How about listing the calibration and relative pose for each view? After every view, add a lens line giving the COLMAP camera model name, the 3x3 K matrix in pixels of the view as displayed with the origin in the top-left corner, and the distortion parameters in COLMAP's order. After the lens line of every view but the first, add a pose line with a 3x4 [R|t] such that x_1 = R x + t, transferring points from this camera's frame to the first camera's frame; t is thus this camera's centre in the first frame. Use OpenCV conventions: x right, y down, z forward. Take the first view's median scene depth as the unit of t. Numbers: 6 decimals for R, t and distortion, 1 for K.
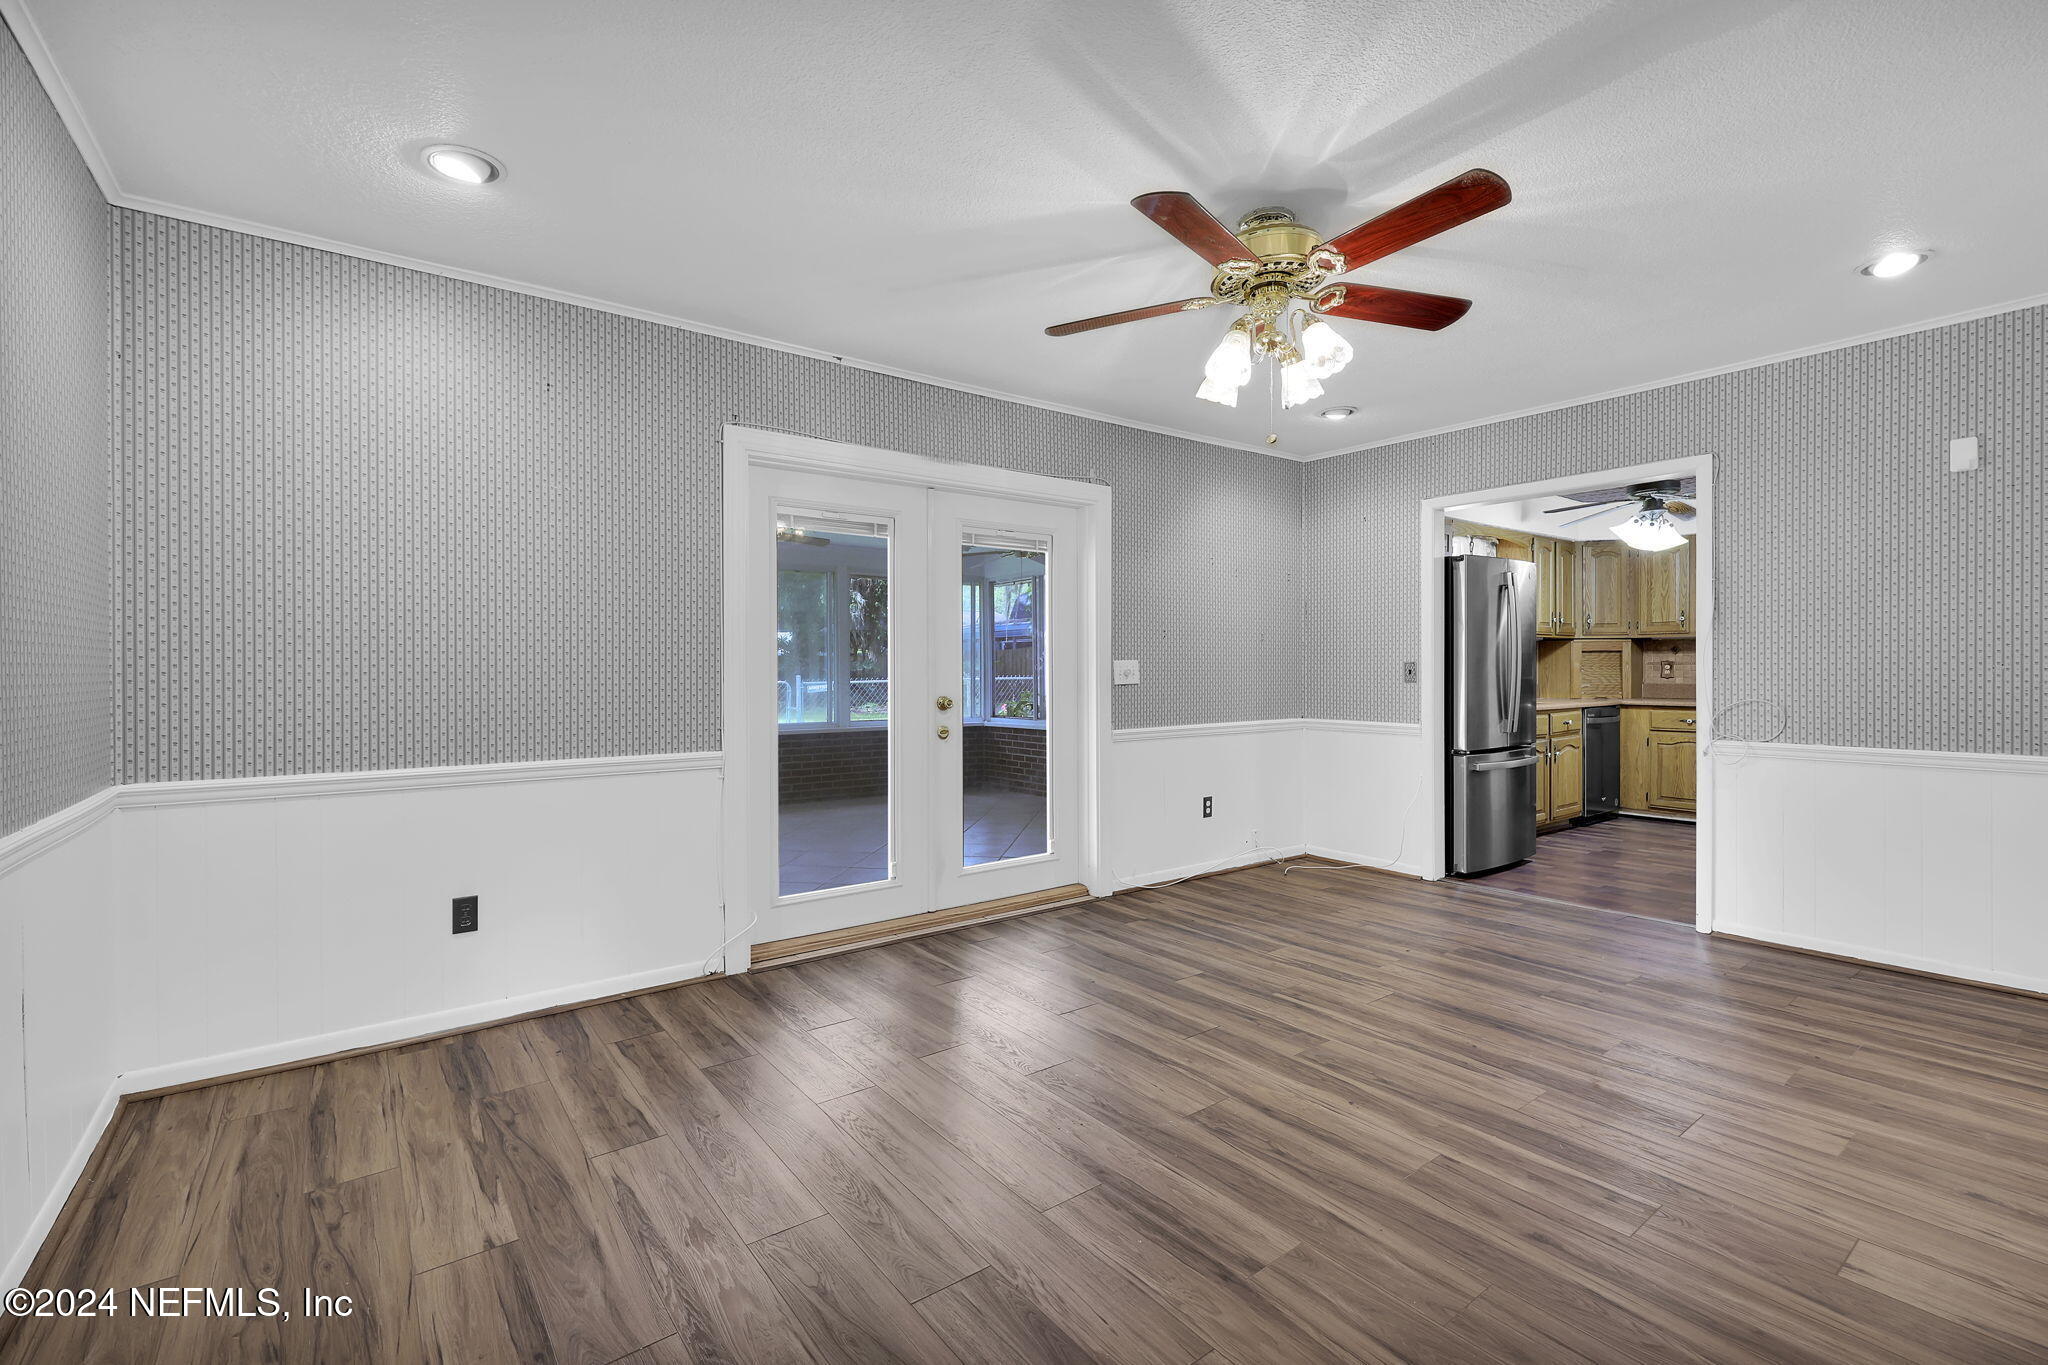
lens RADIAL K [[909.2, 0, 1027.2], [0, 909.2, 672.9], [0, 0, 1]] dist [0.000895, 0.000106]
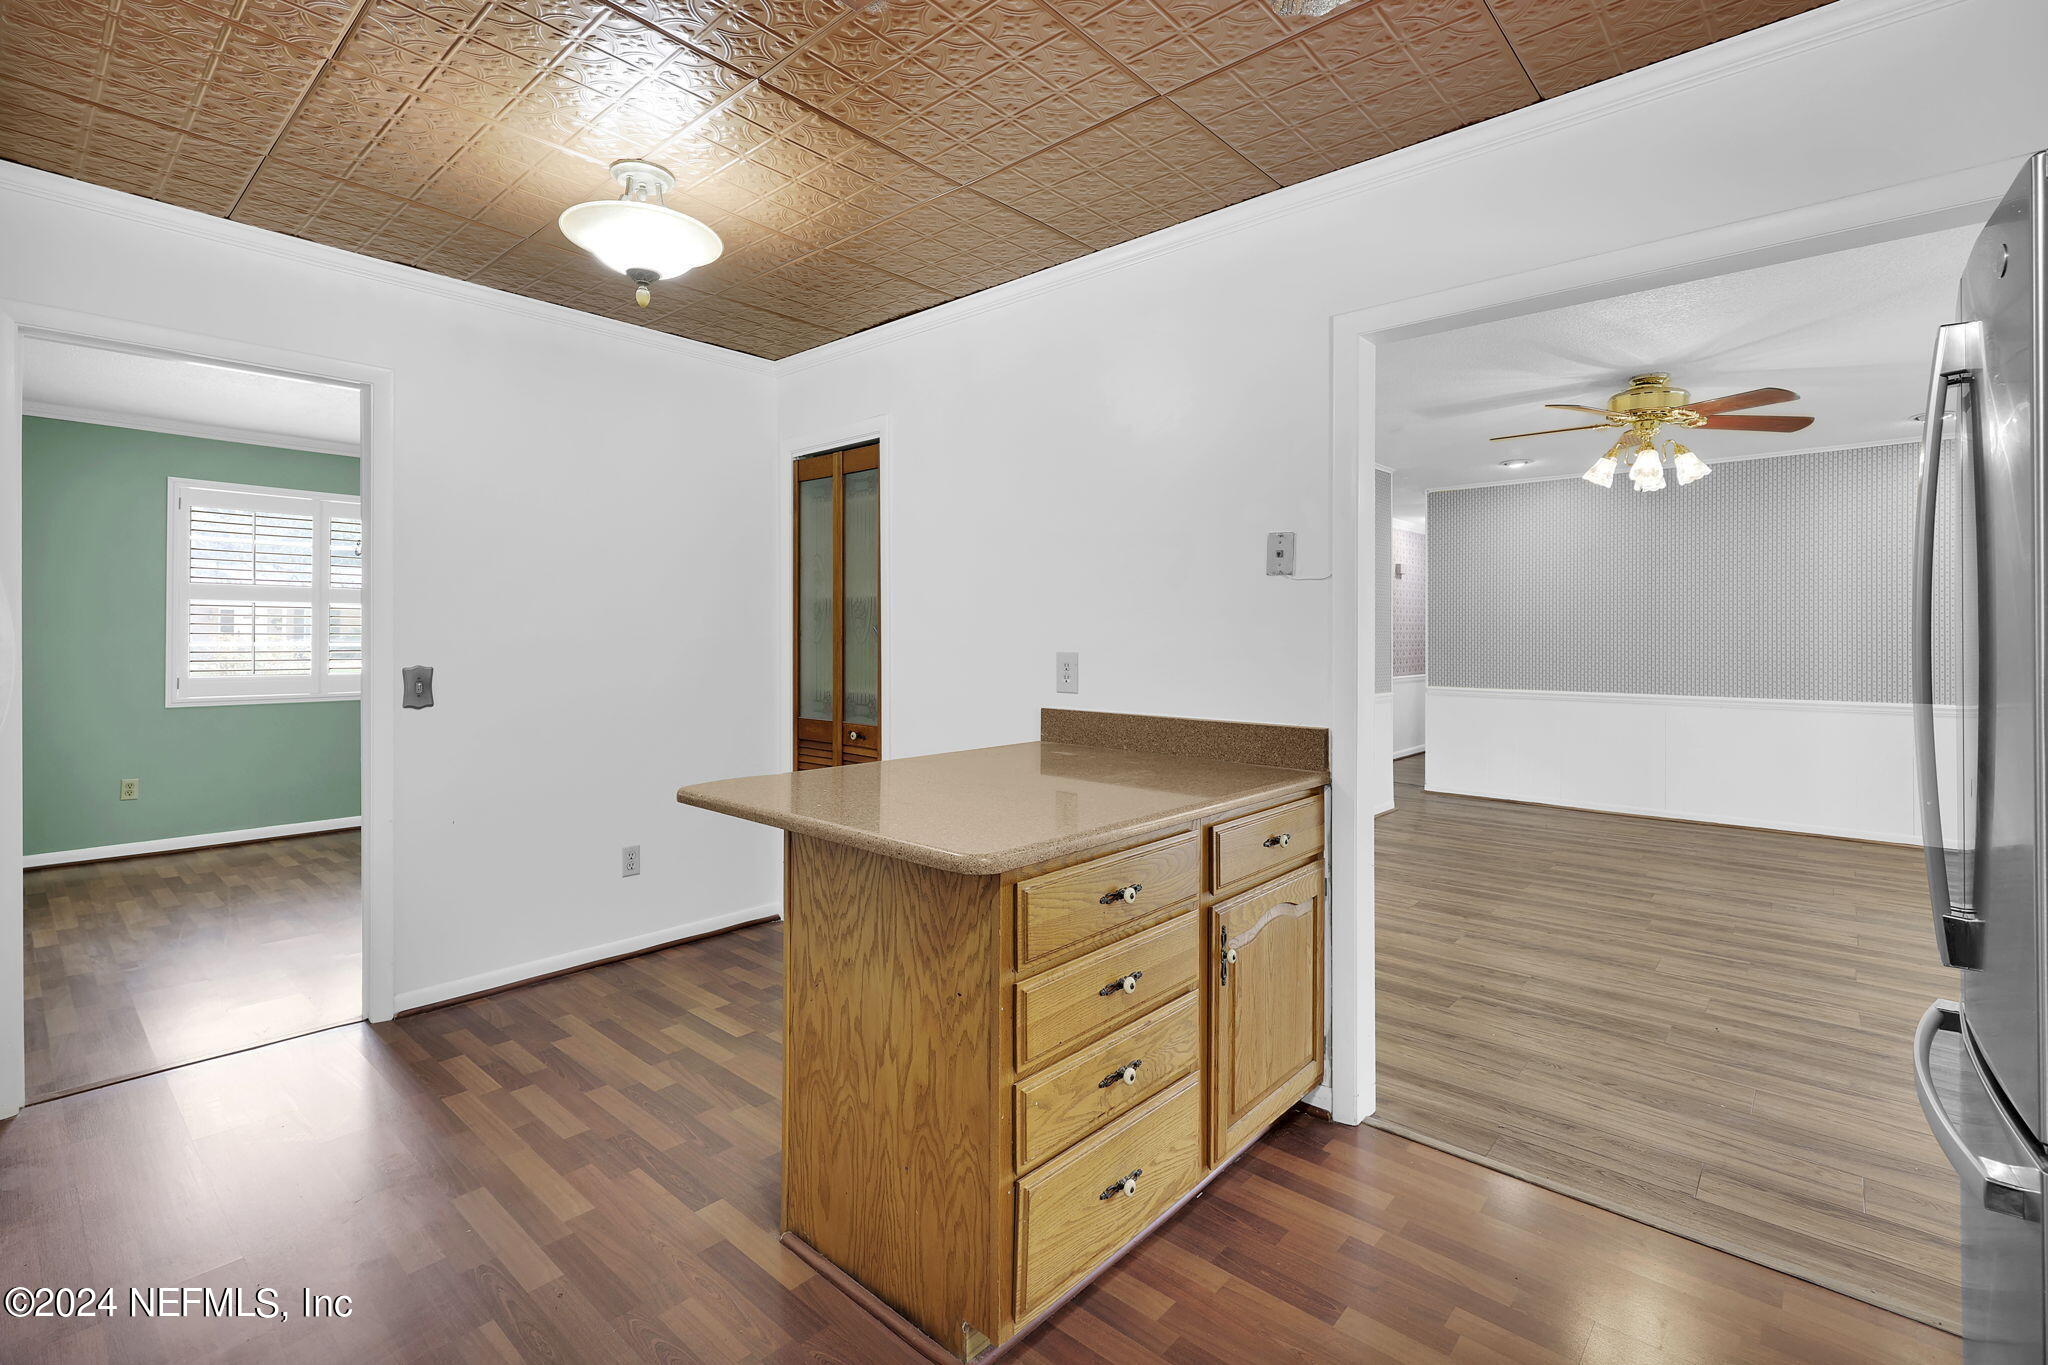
lens RADIAL K [[957.0, 0, 984.5], [0, 957.0, 679.8], [0, 0, 1]] dist [-0.000819, 0.000126]
pose [[-0.987121, 0.000004, -0.159974, 1.083852], [-0.000565, 0.999994, 0.003508, 0.000140], [0.159973, 0.003553, -0.987115, 1.574593]]
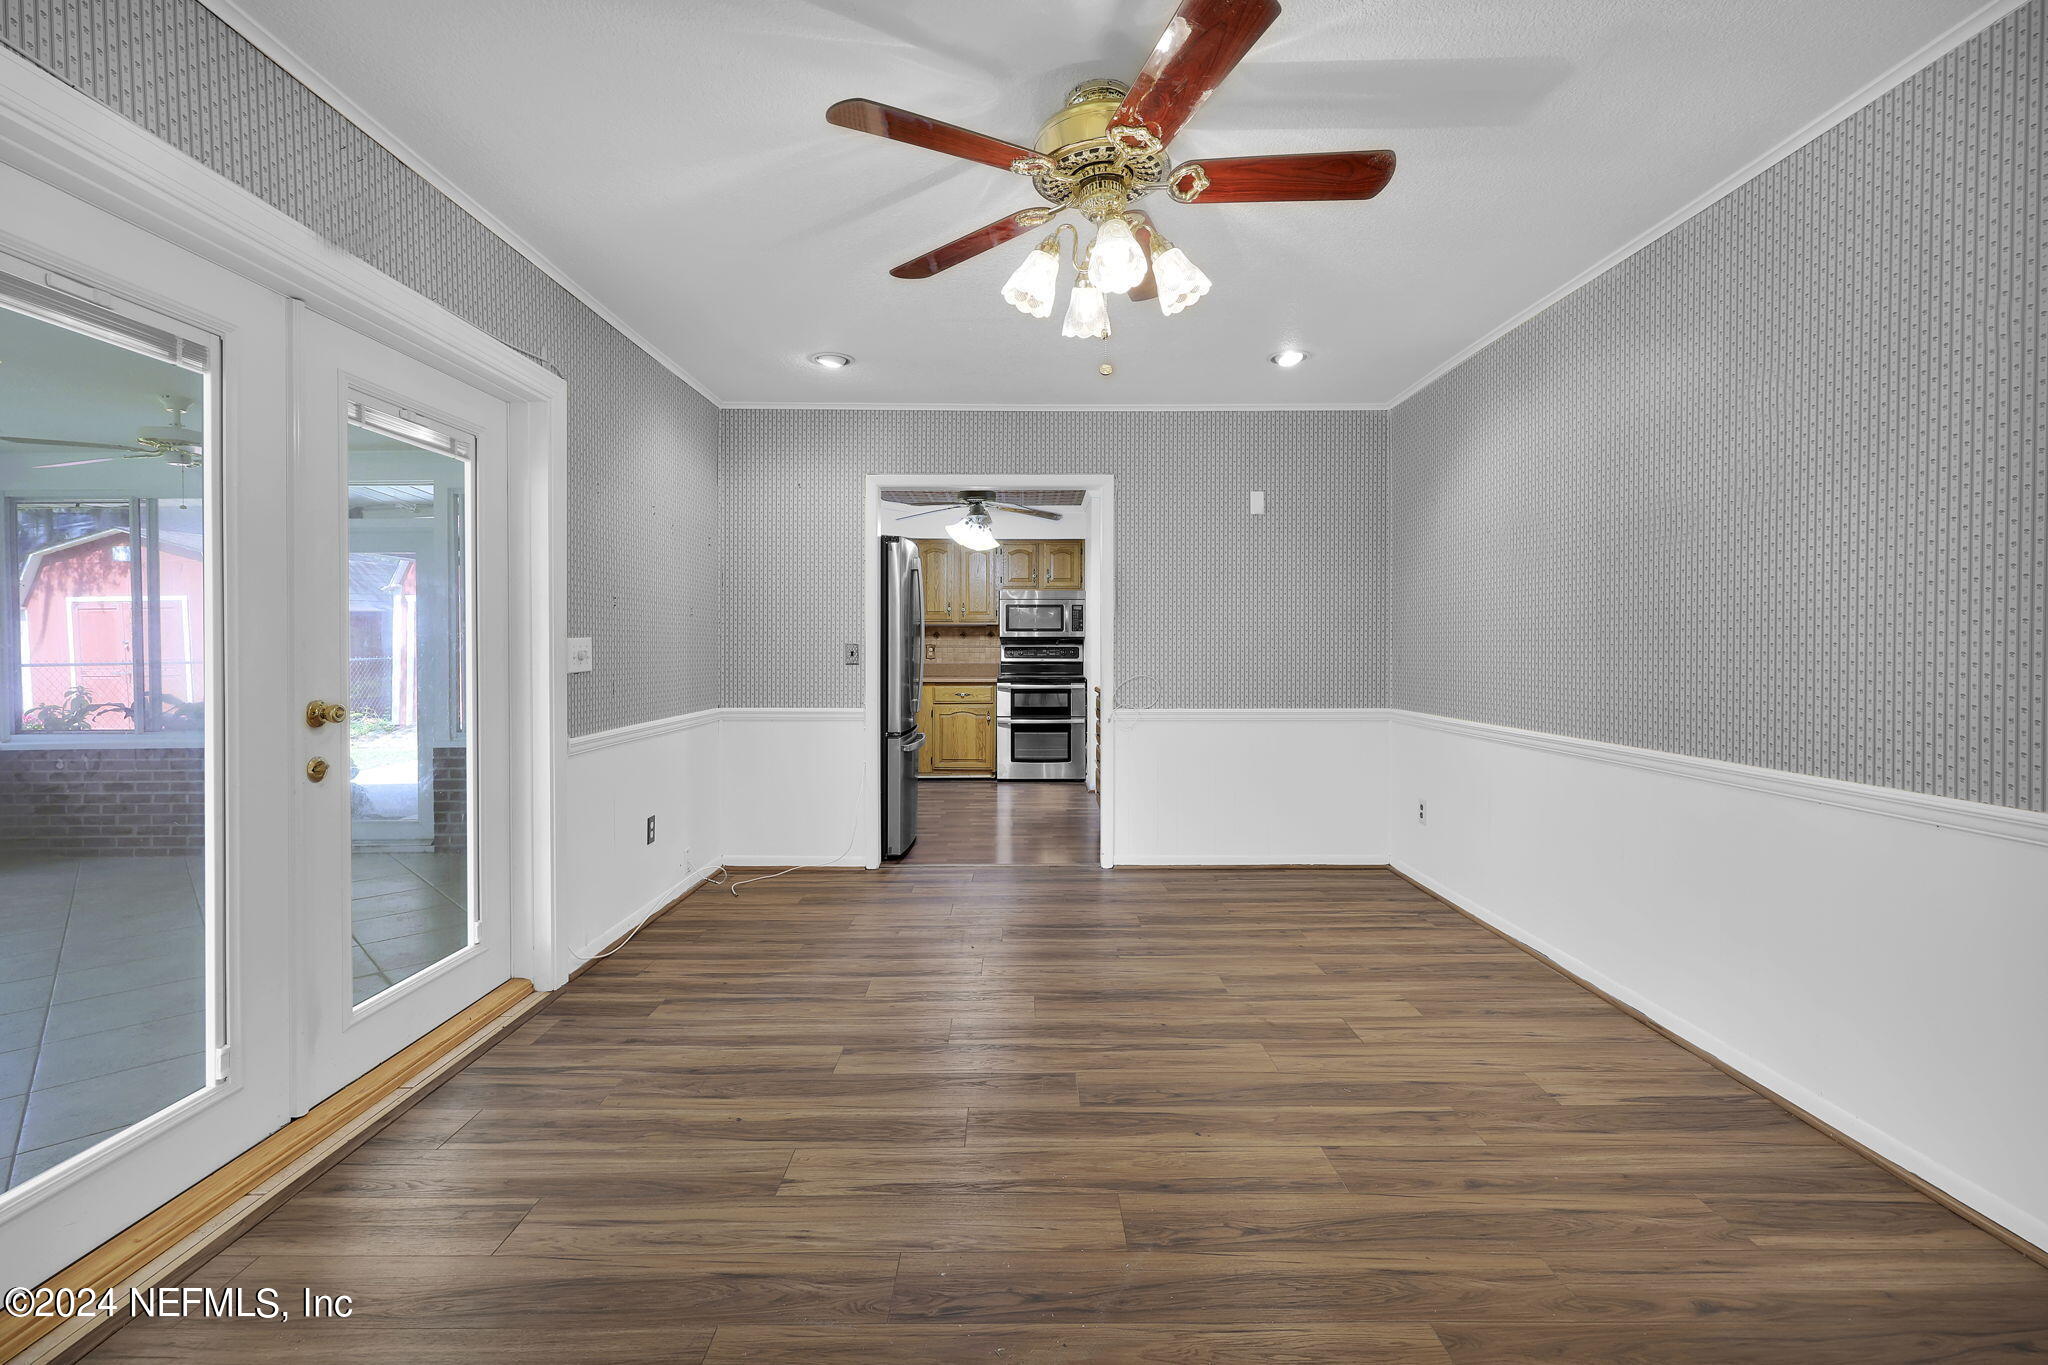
lens RADIAL K [[893.2, 0, 1024.7], [0, 893.2, 654.7], [0, 0, 1]] dist [0.001166, 0.000103]
pose [[0.596530, -0.001747, 0.802589, -0.270754], [0.002523, 0.999997, 0.000301, 0.000151], [-0.802587, 0.001845, 0.596533, 0.366996]]
